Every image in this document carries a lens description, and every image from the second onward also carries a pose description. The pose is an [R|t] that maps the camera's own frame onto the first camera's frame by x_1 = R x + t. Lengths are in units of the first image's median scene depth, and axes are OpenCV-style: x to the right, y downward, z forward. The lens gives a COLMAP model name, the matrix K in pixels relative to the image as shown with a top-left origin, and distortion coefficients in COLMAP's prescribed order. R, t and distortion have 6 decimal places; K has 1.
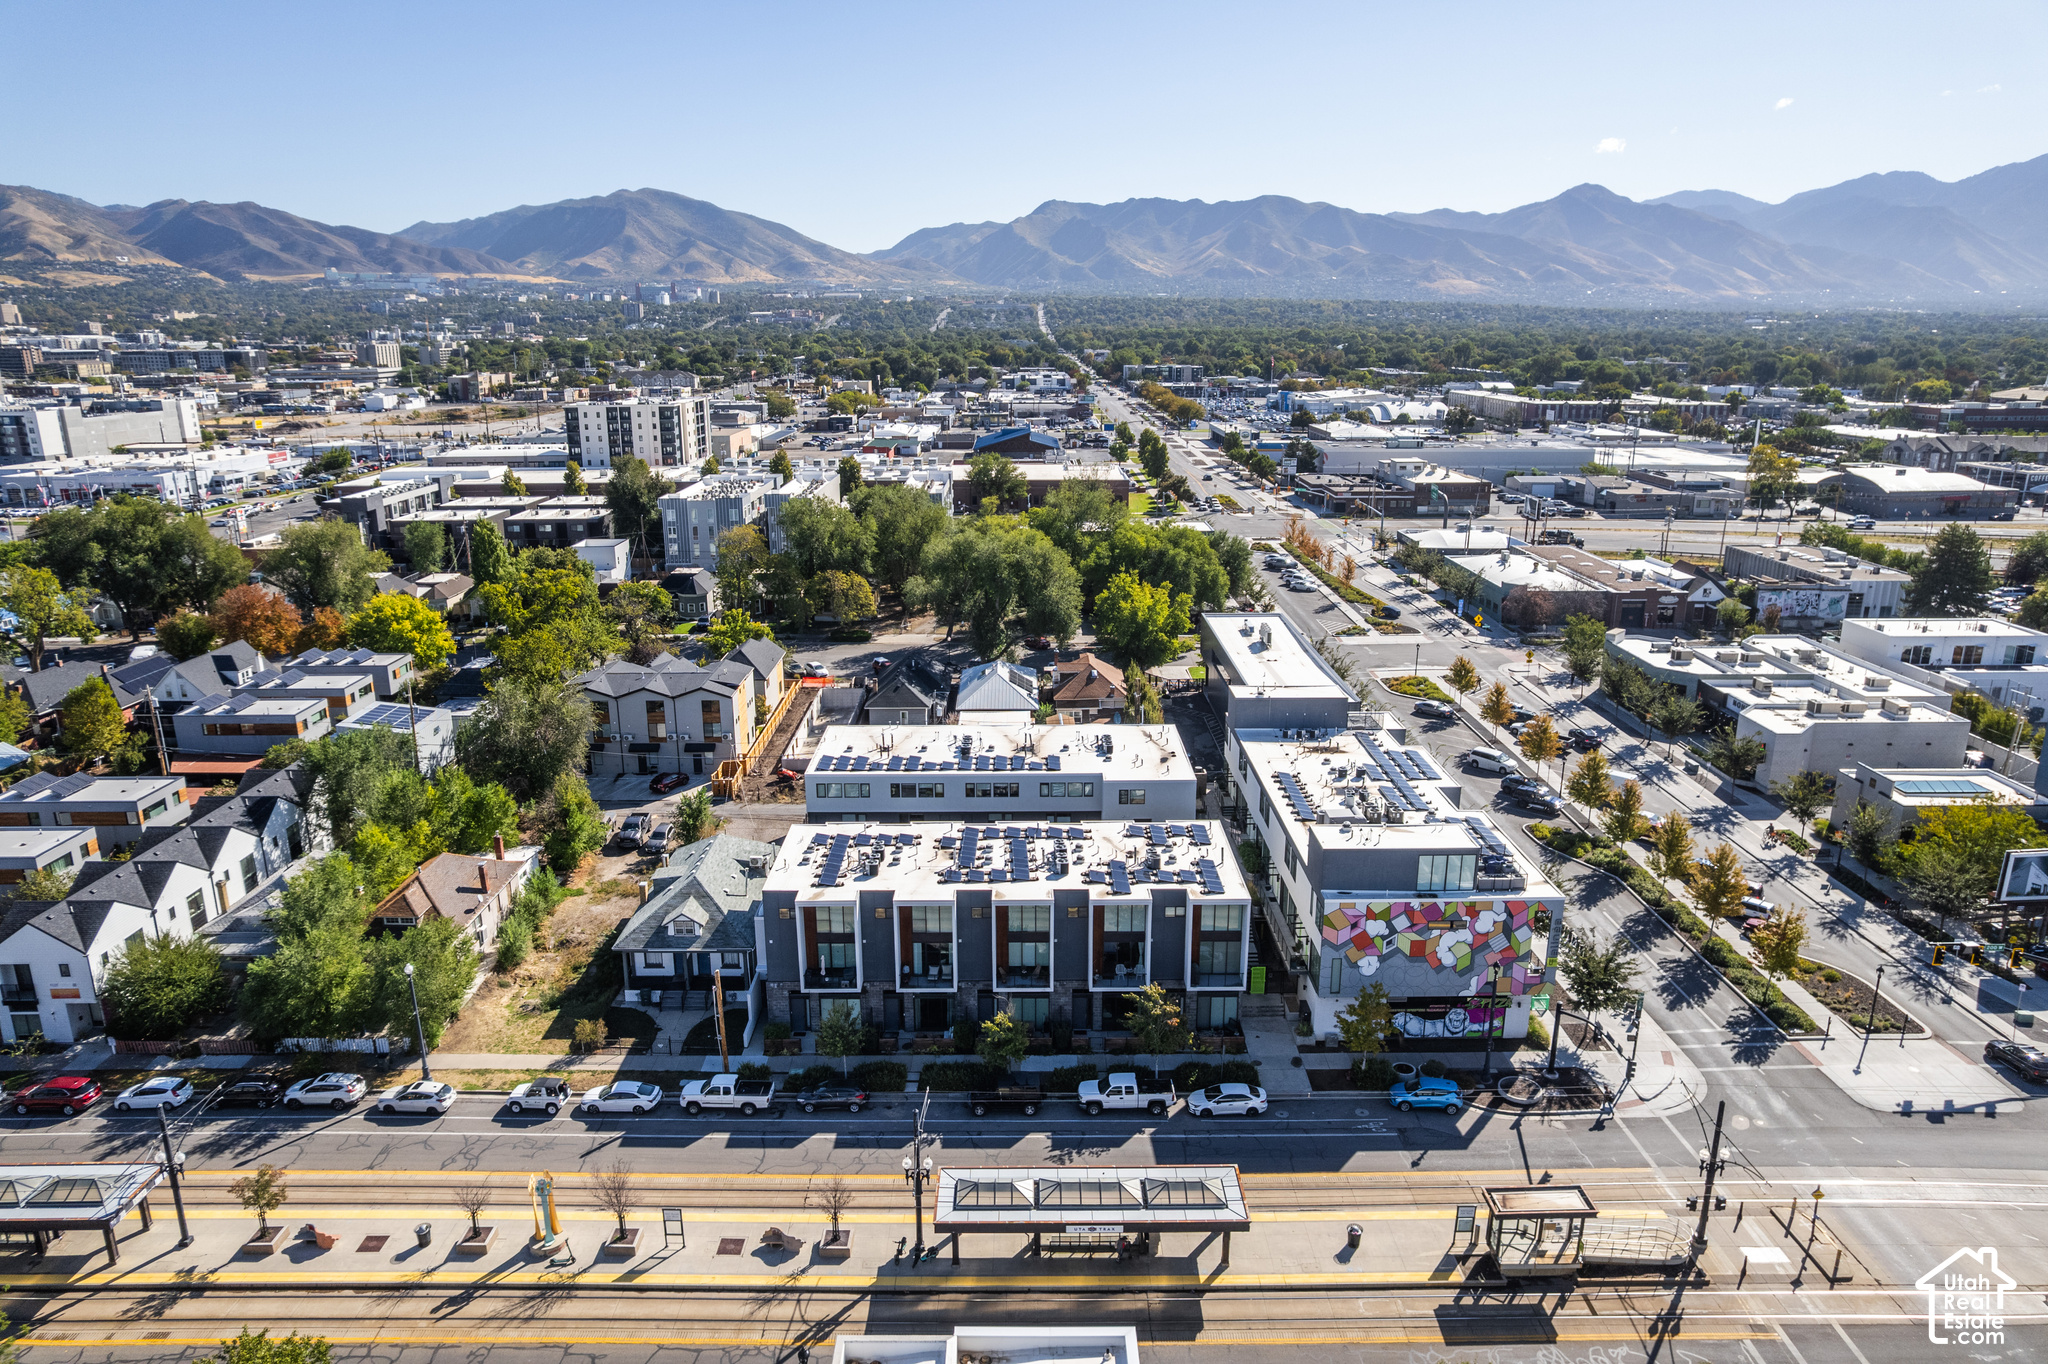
lens RADIAL K [[1318.8, 0, 1020.9], [0, 1318.8, 681.6], [0, 0, 1]] dist [-0.074377, 0.064630]
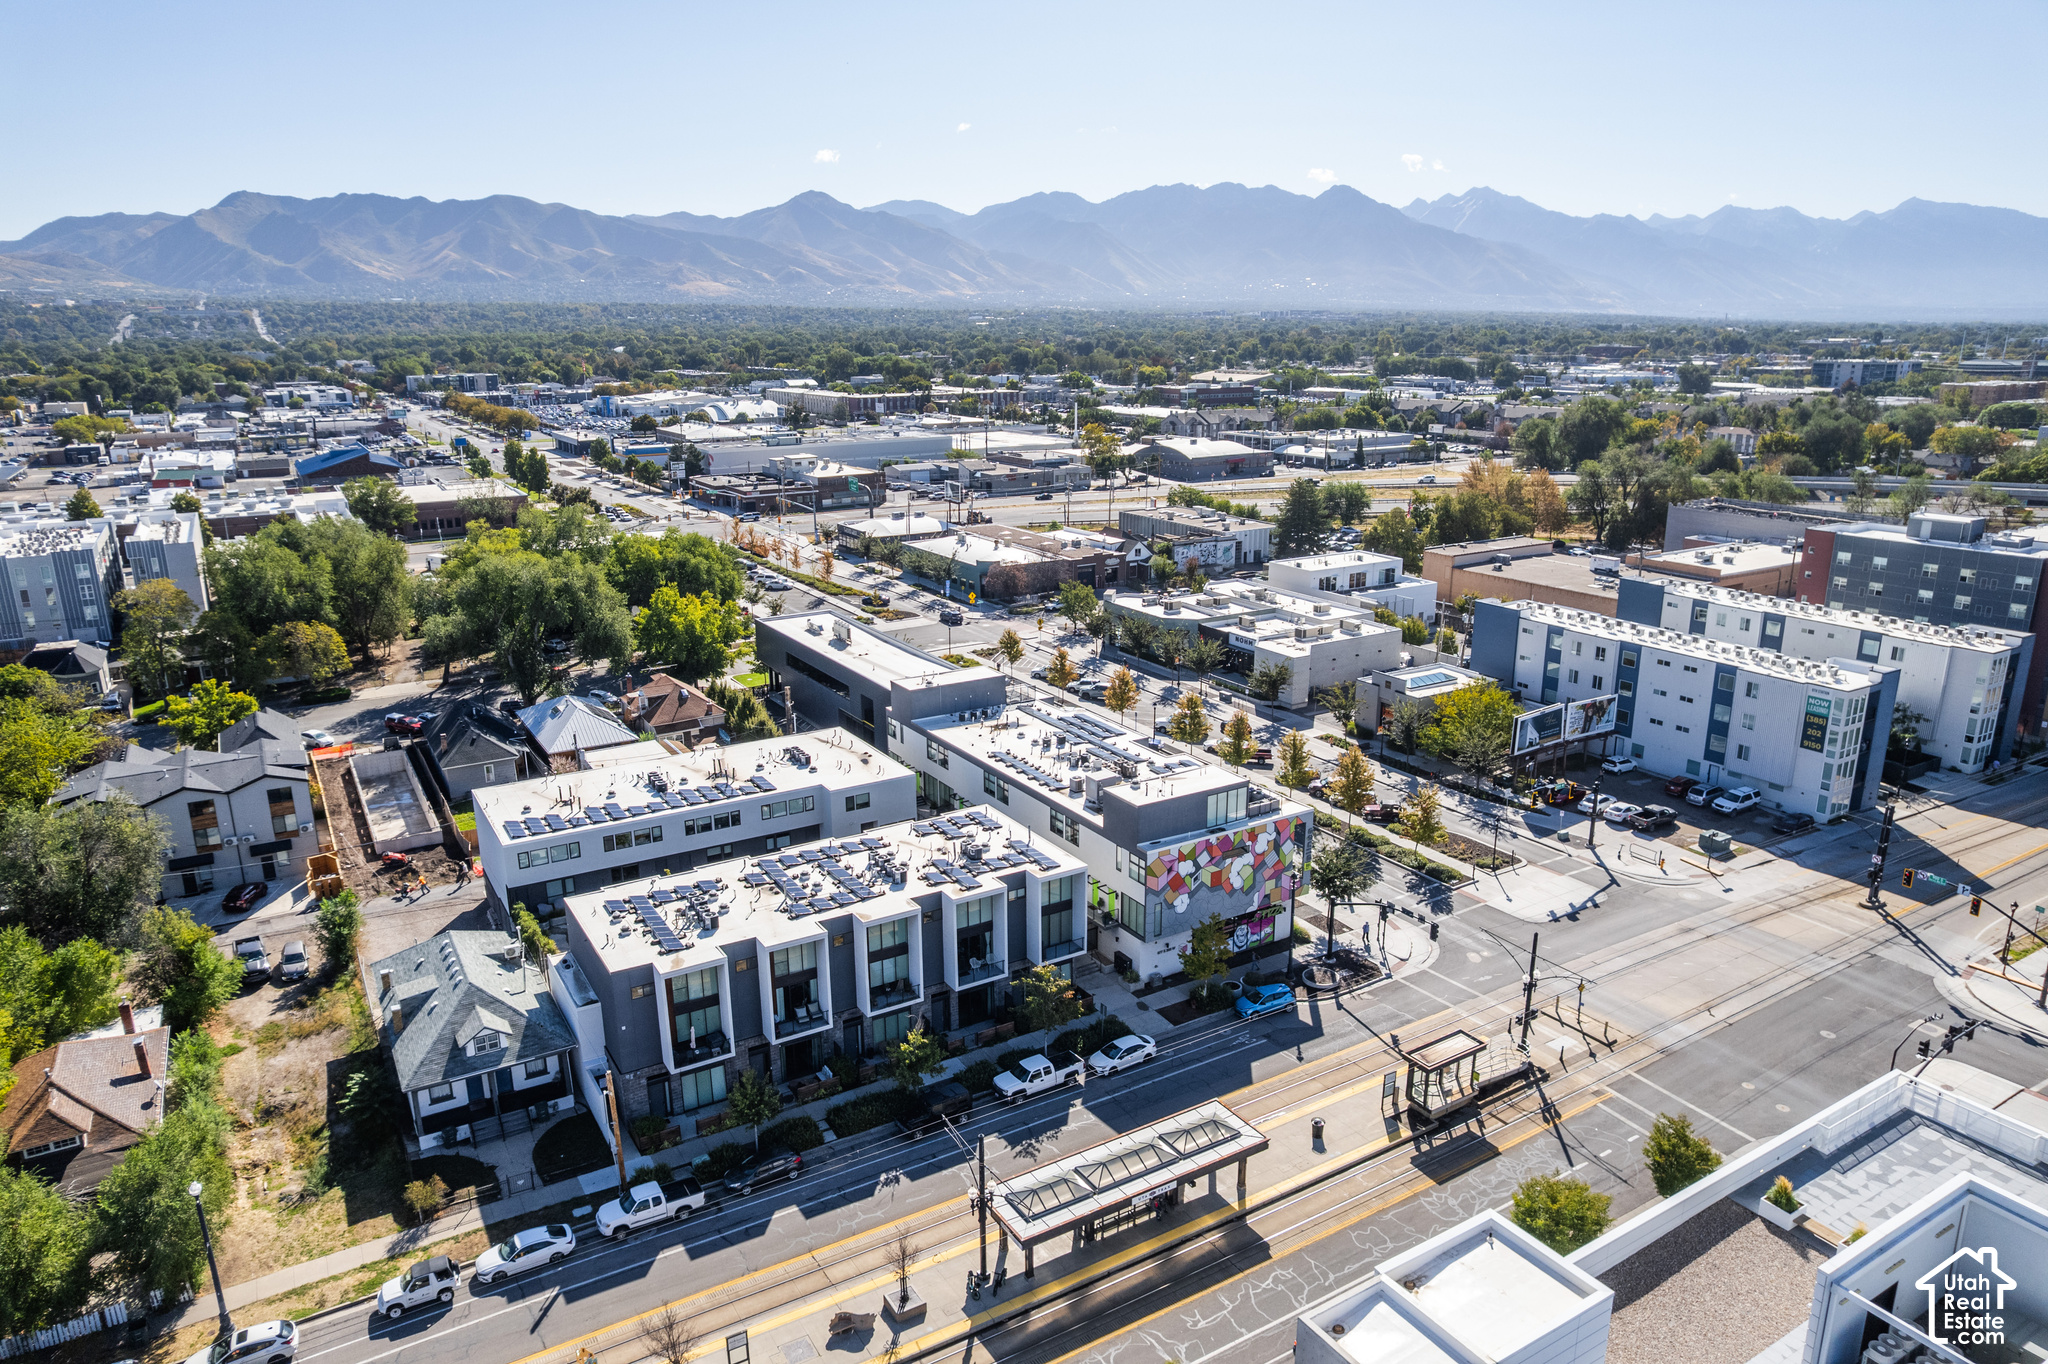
lens RADIAL K [[1318.8, 0, 1020.9], [0, 1318.8, 681.6], [0, 0, 1]] dist [-0.074377, 0.064630]
pose [[0.855997, -0.137941, 0.498238, -0.219906], [0.138819, 0.989681, 0.035503, -0.014963], [-0.497994, 0.038774, 0.866313, 0.061528]]
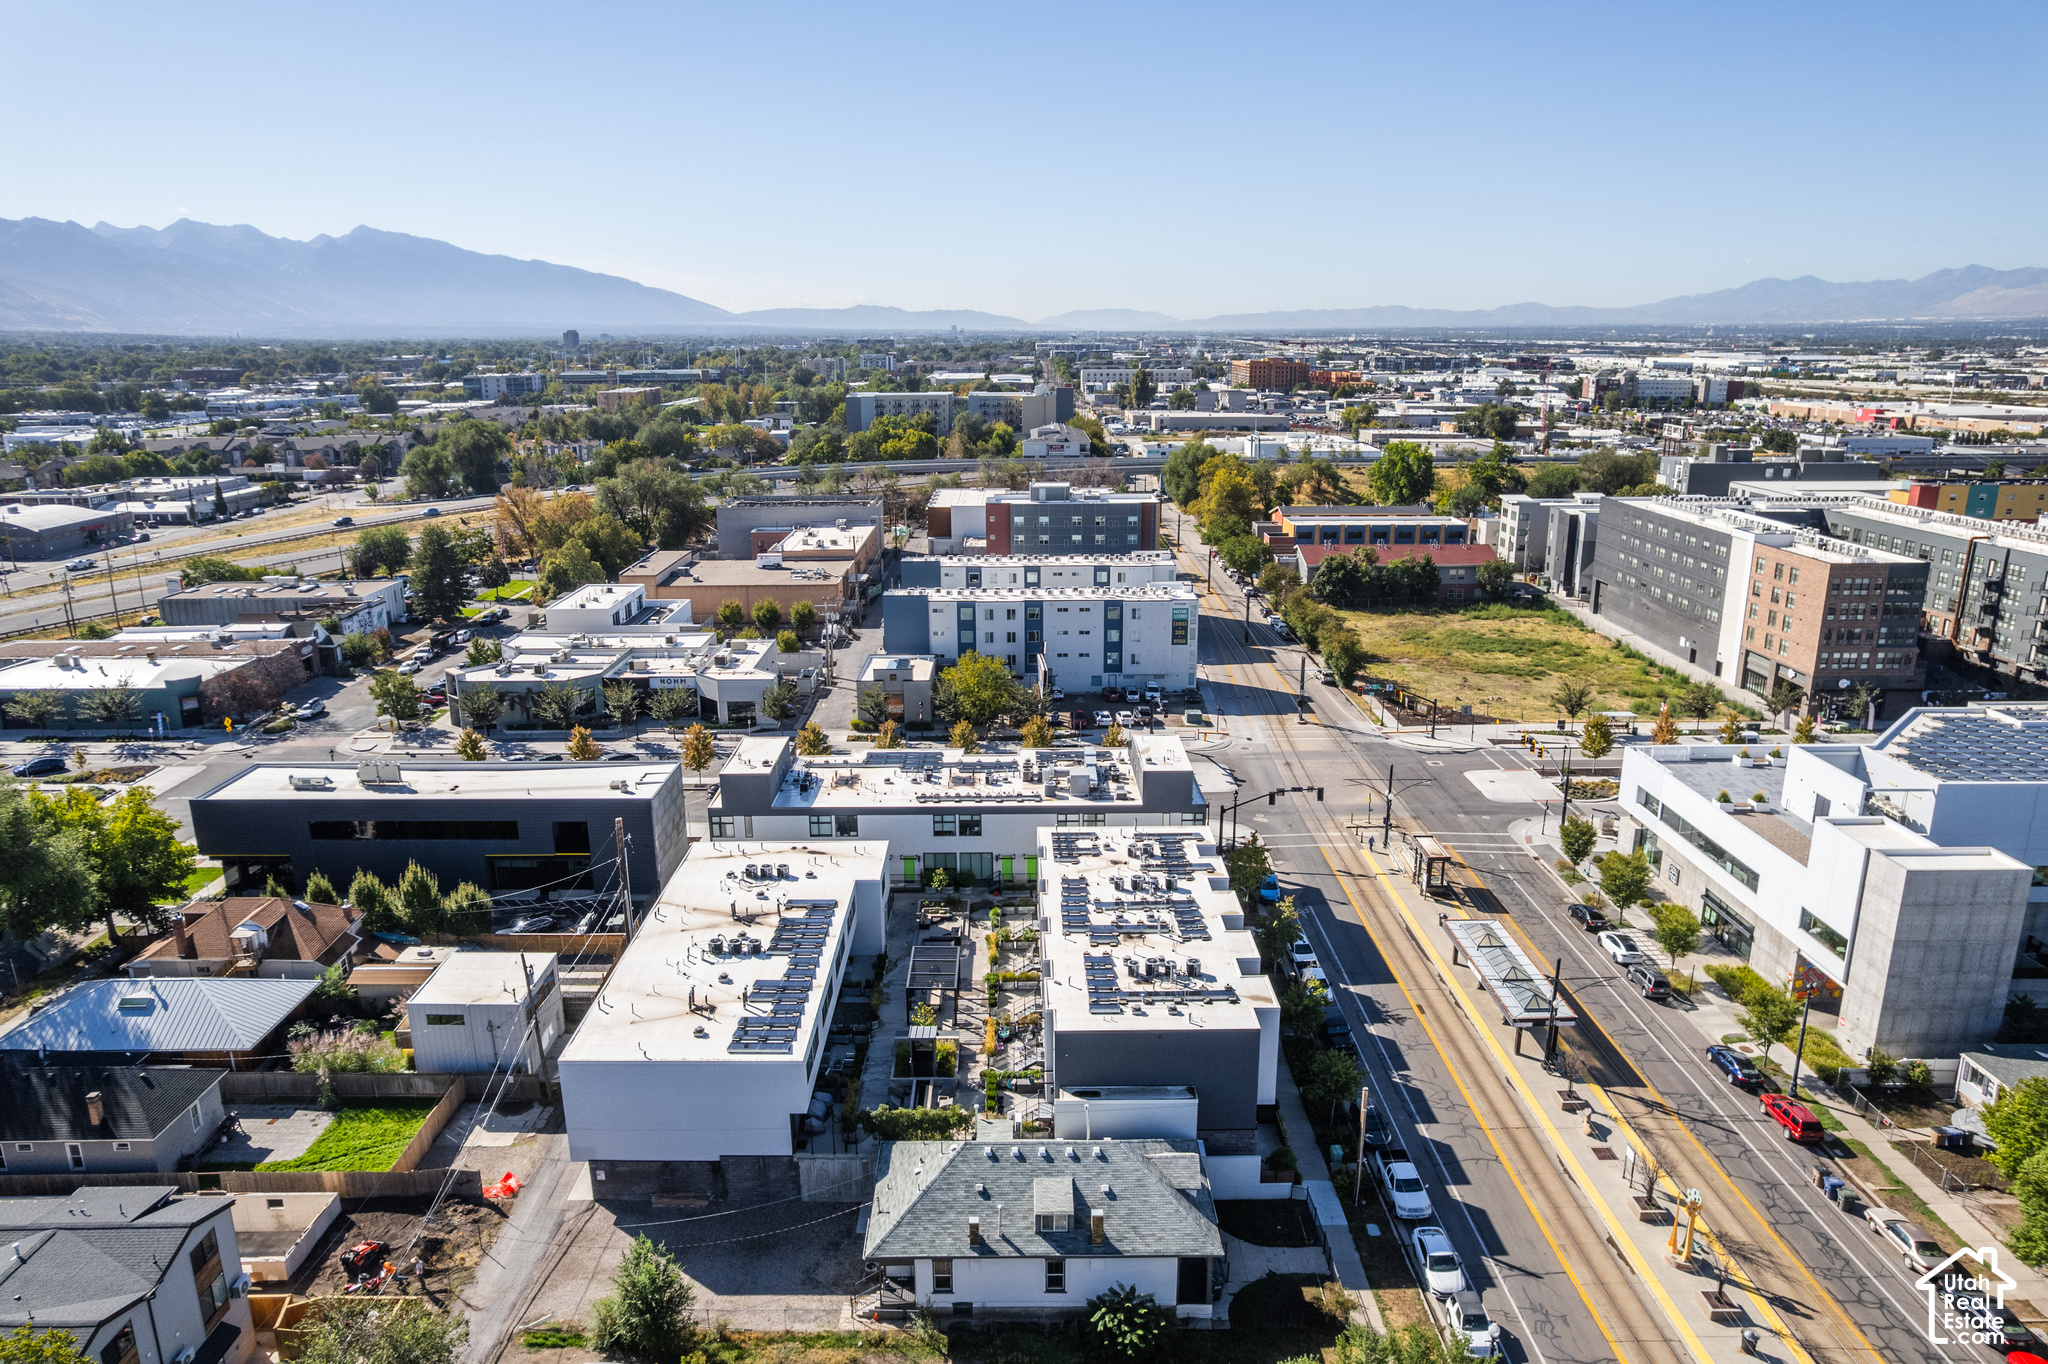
lens RADIAL K [[1318.8, 0, 1020.9], [0, 1318.8, 681.6], [0, 0, 1]] dist [-0.074377, 0.064630]
pose [[-0.008660, -0.253609, 0.967268, -0.581805], [0.266917, 0.931621, 0.246653, -0.185738], [-0.963681, 0.260316, 0.059624, 0.619584]]
